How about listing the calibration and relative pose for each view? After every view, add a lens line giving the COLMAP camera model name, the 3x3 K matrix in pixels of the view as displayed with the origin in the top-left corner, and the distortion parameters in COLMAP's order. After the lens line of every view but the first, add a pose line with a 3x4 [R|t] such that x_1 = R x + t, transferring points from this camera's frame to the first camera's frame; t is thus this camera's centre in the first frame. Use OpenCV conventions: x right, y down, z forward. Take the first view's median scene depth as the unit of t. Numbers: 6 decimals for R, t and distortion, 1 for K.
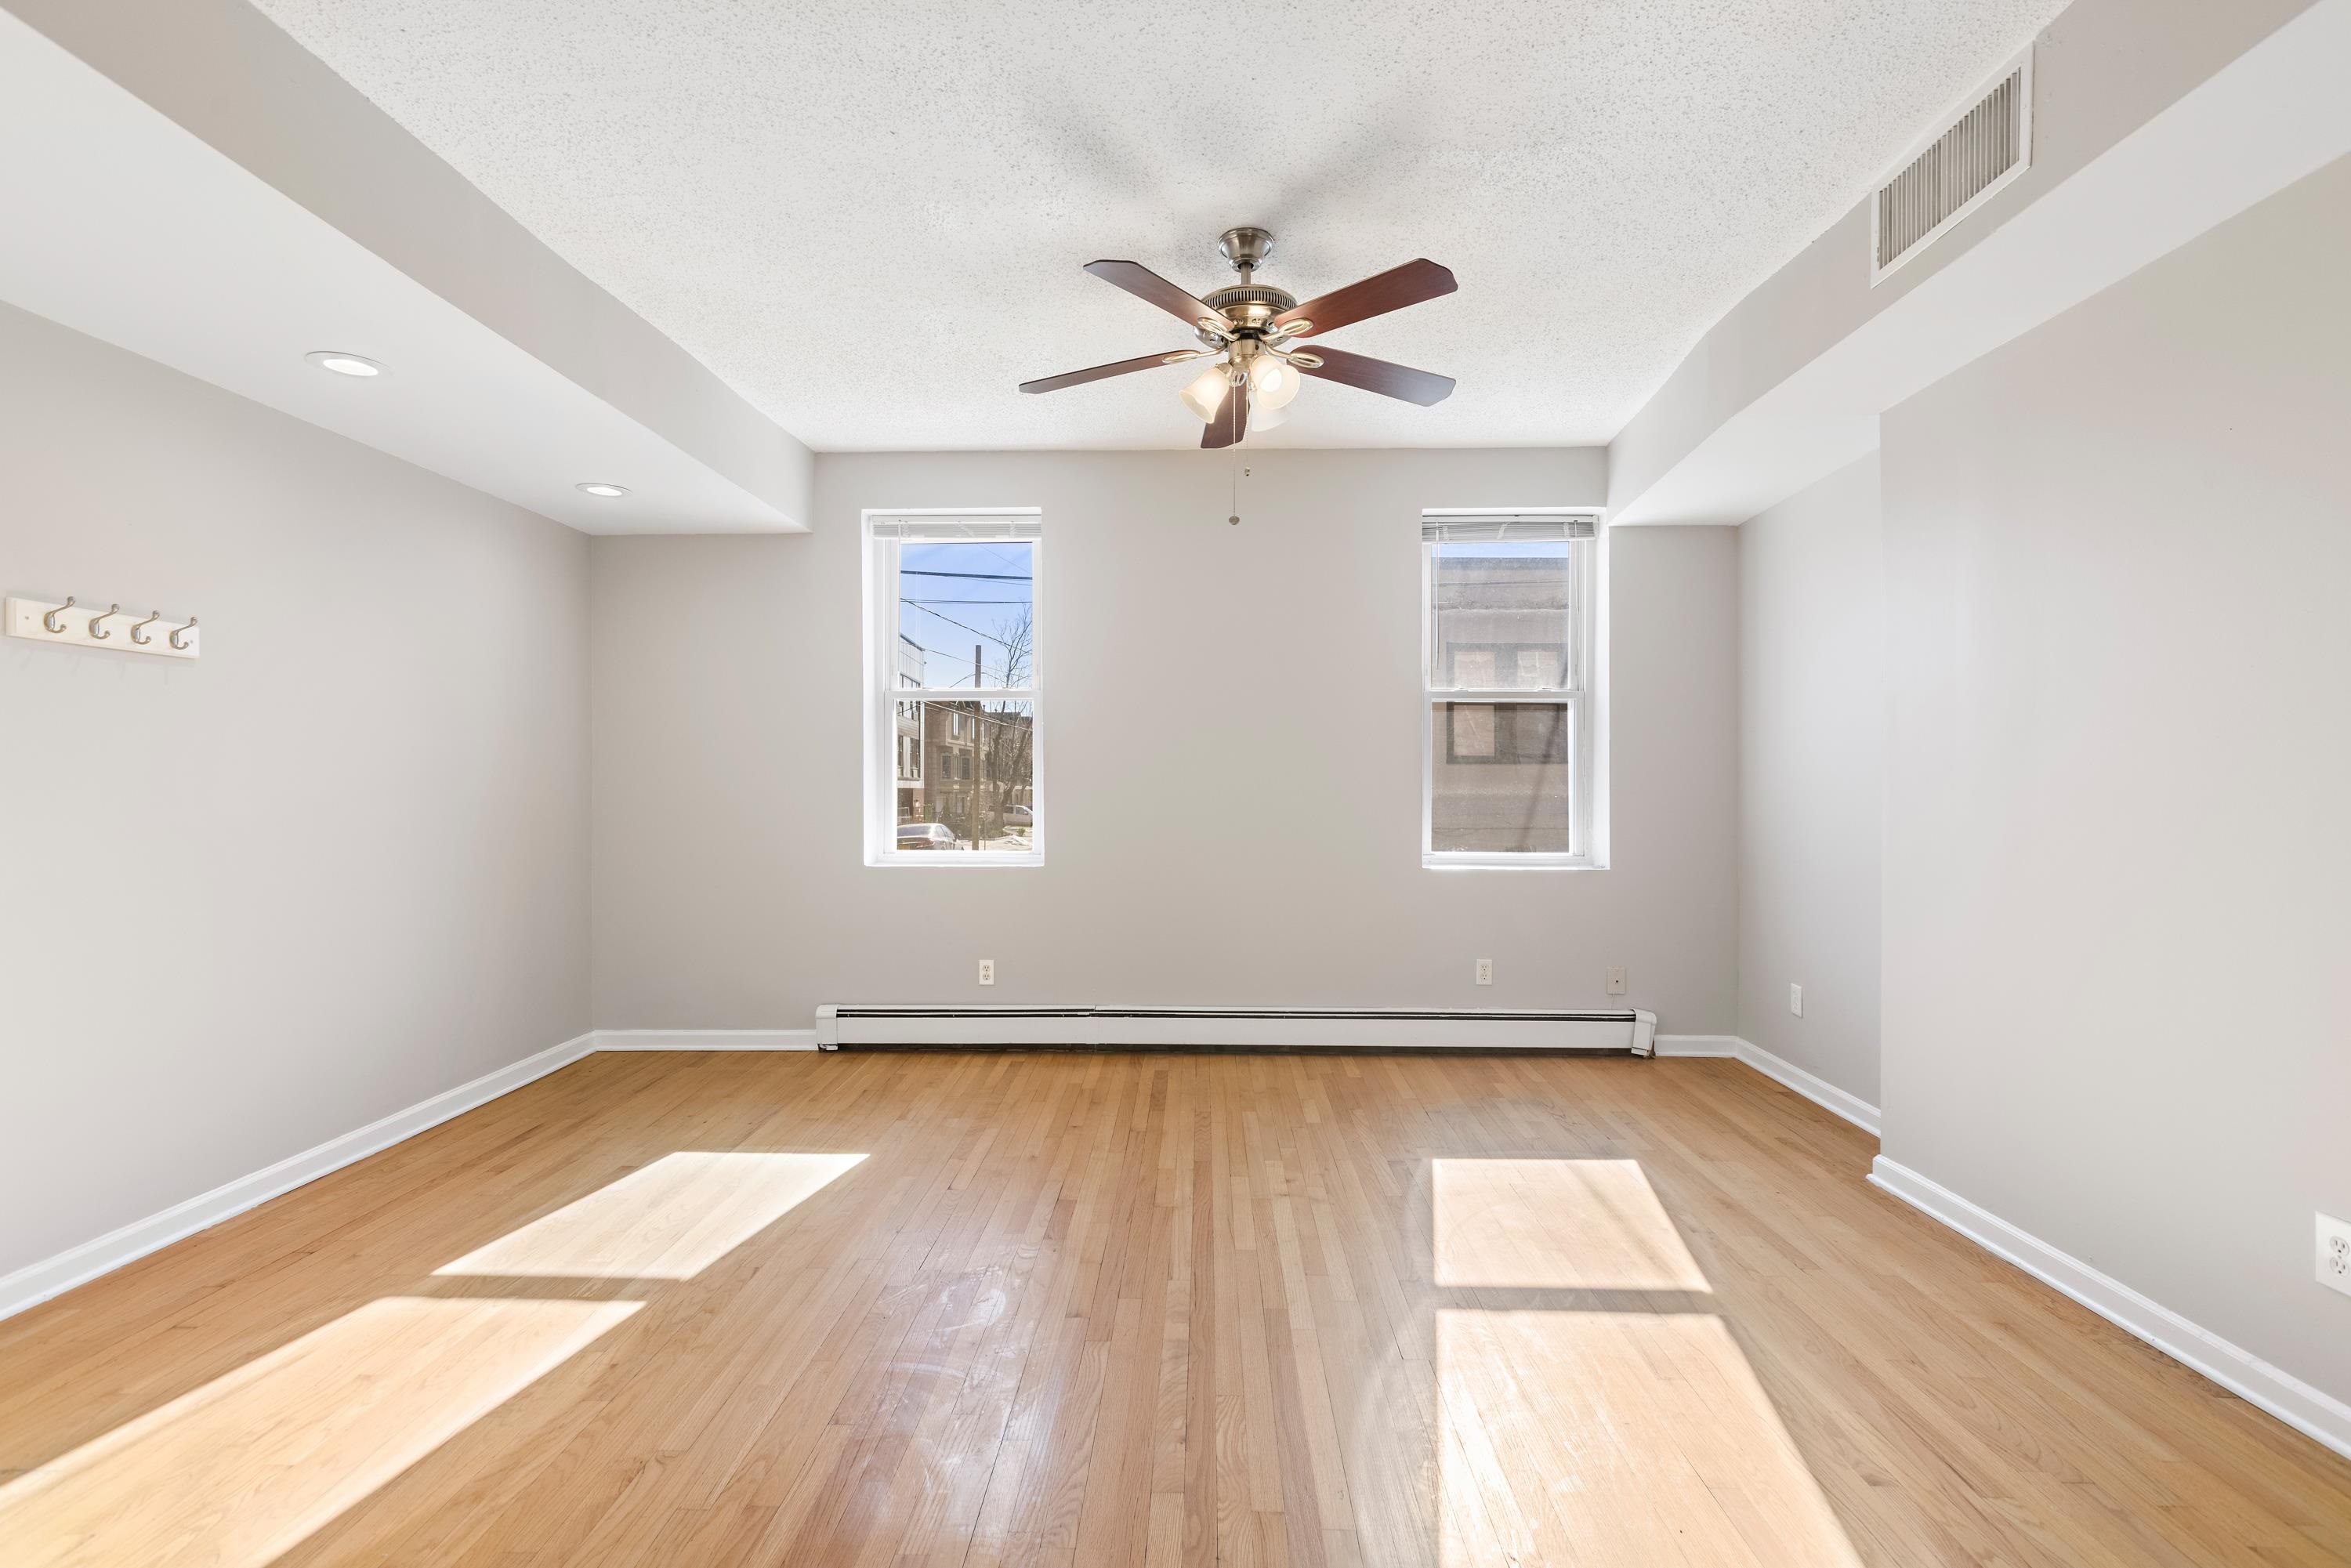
lens RADIAL K [[1050.0, 0, 1176.1], [0, 1050.0, 792.9], [0, 0, 1]] dist [-0.000751, 0.000528]
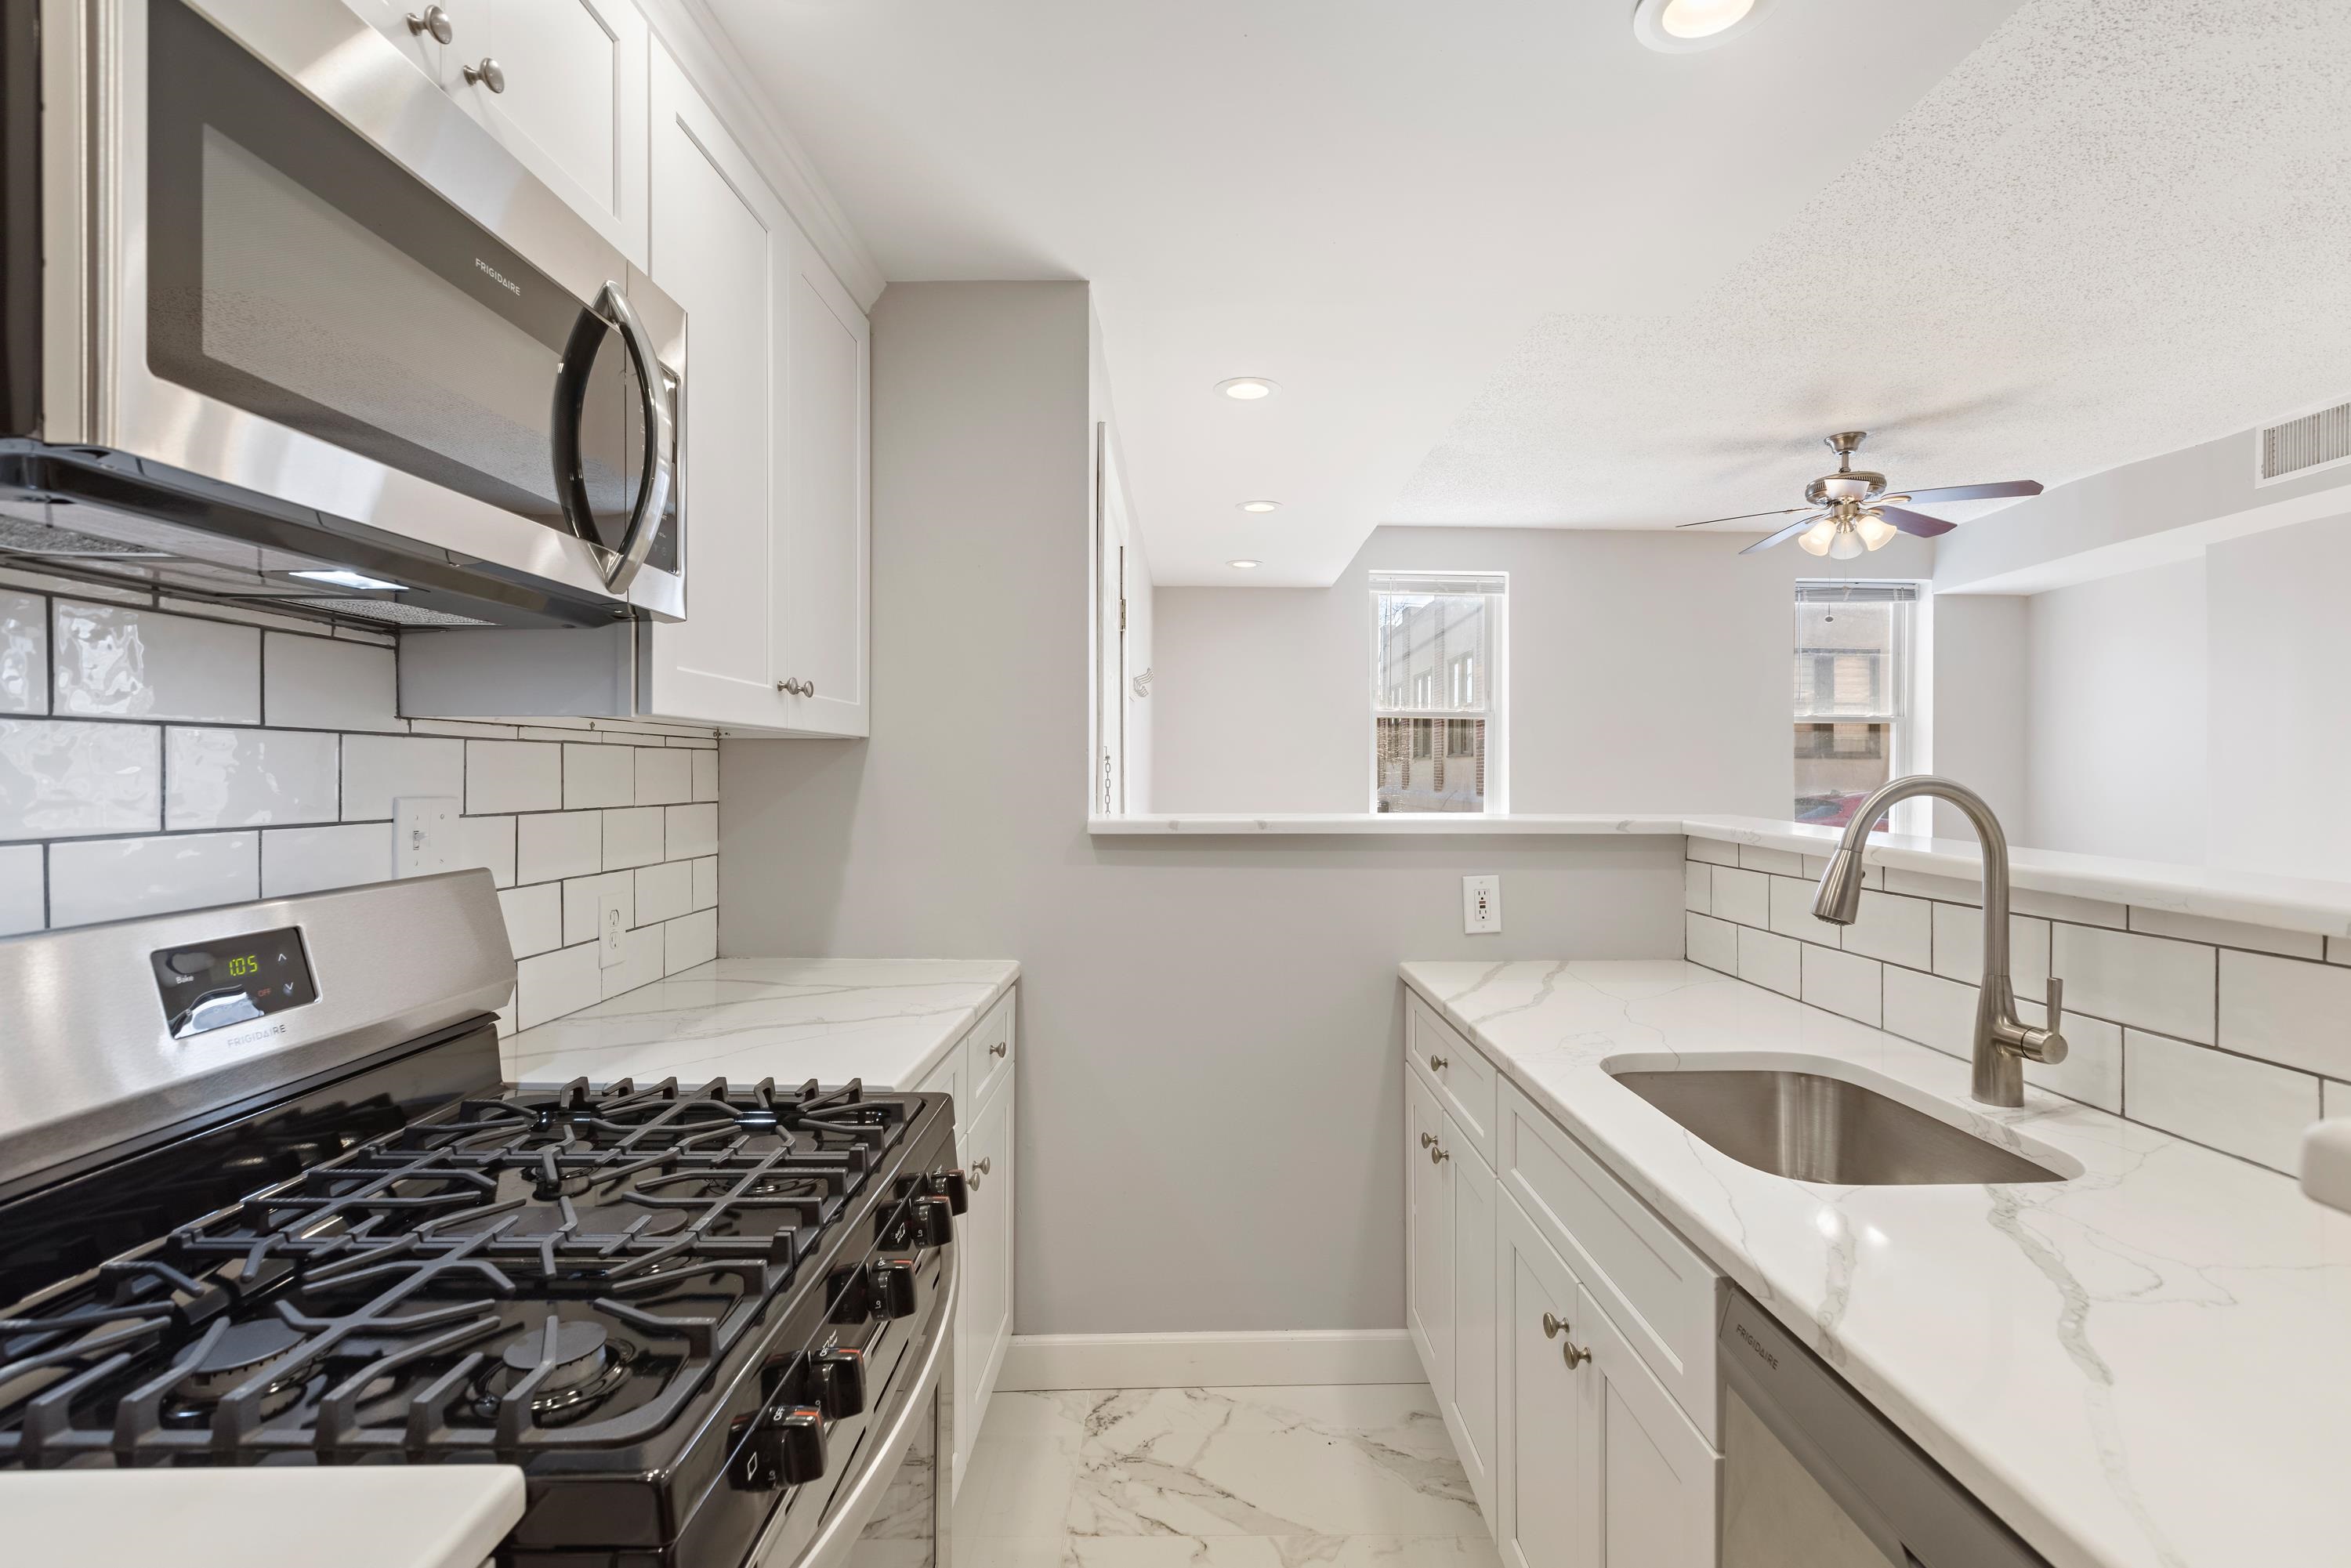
lens RADIAL K [[1050.0, 0, 1200.2], [0, 1050.0, 764.2], [0, 0, 1]] dist [-0.000751, 0.000528]
pose [[0.999295, 0.010414, 0.036082, -0.642150], [-0.010010, 0.999885, -0.011365, -0.016362], [-0.036196, 0.010996, 0.999284, -0.339343]]
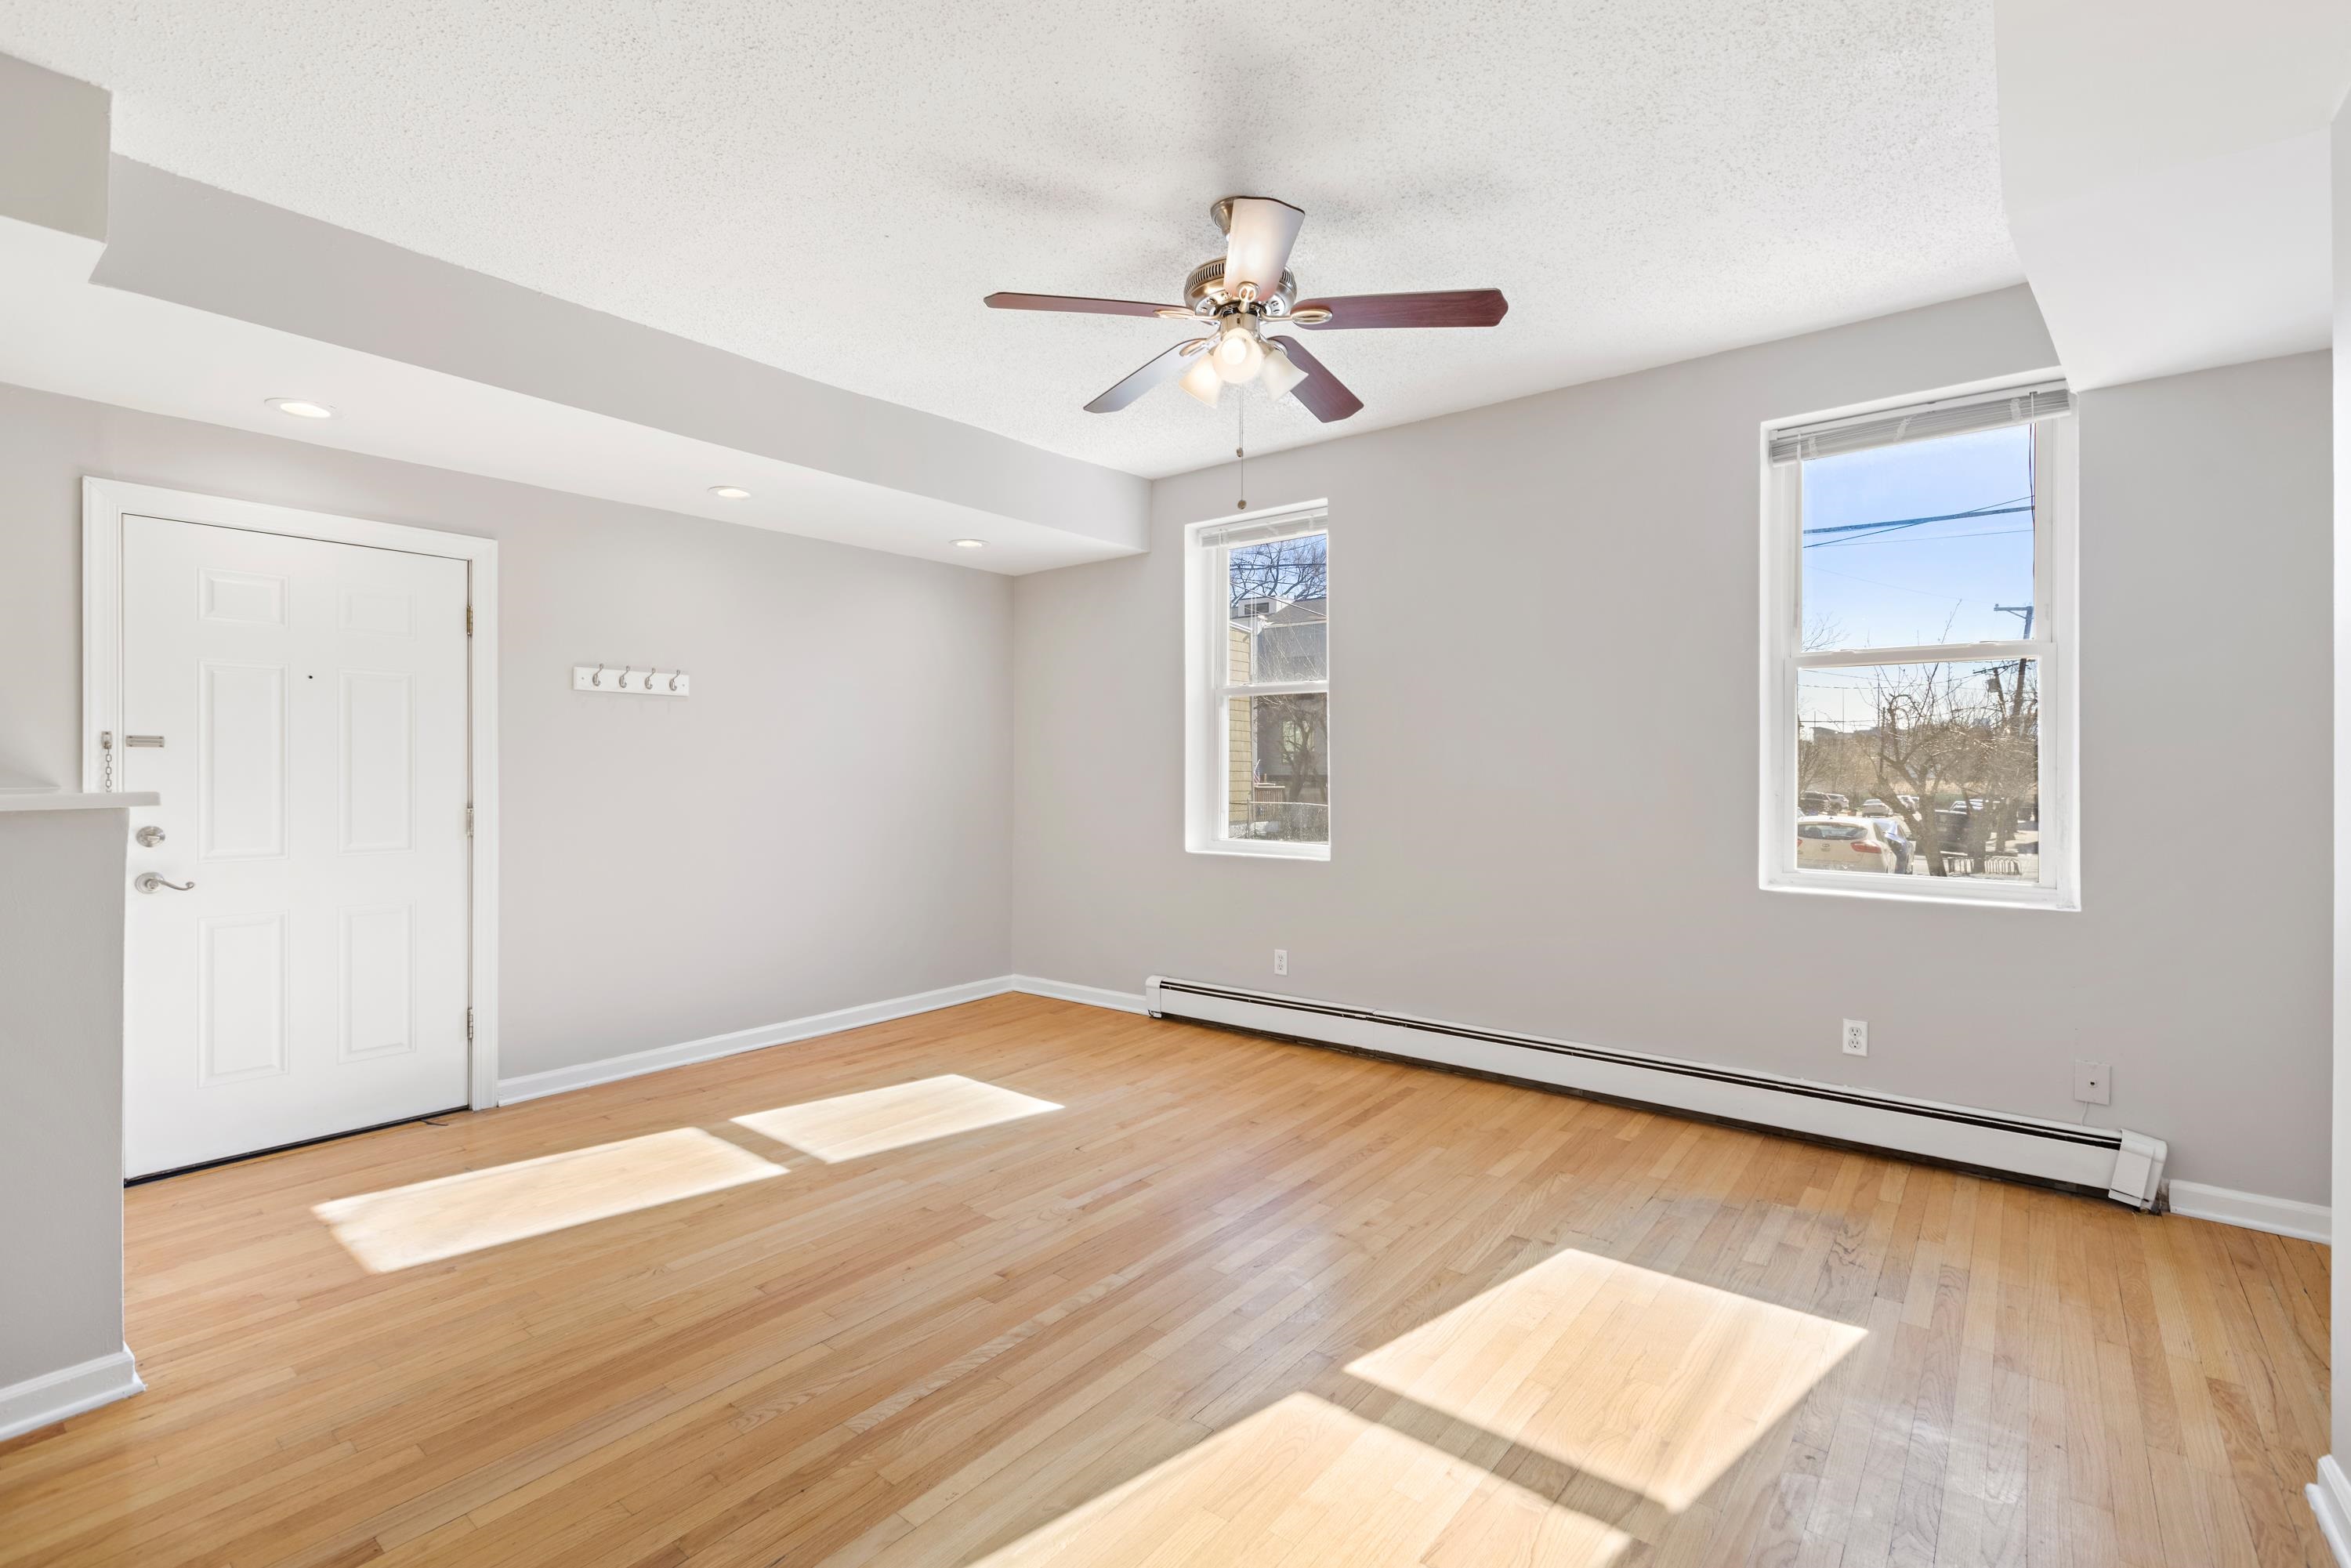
lens RADIAL K [[1050.0, 0, 1175.8], [0, 1050.0, 775.4], [0, 0, 1]] dist [-0.000751, 0.000528]
pose [[0.792742, 0.002865, -0.609551, 0.418599], [-0.006299, 0.999974, -0.003491, -0.006999], [0.609525, 0.006607, 0.792740, 0.150238]]
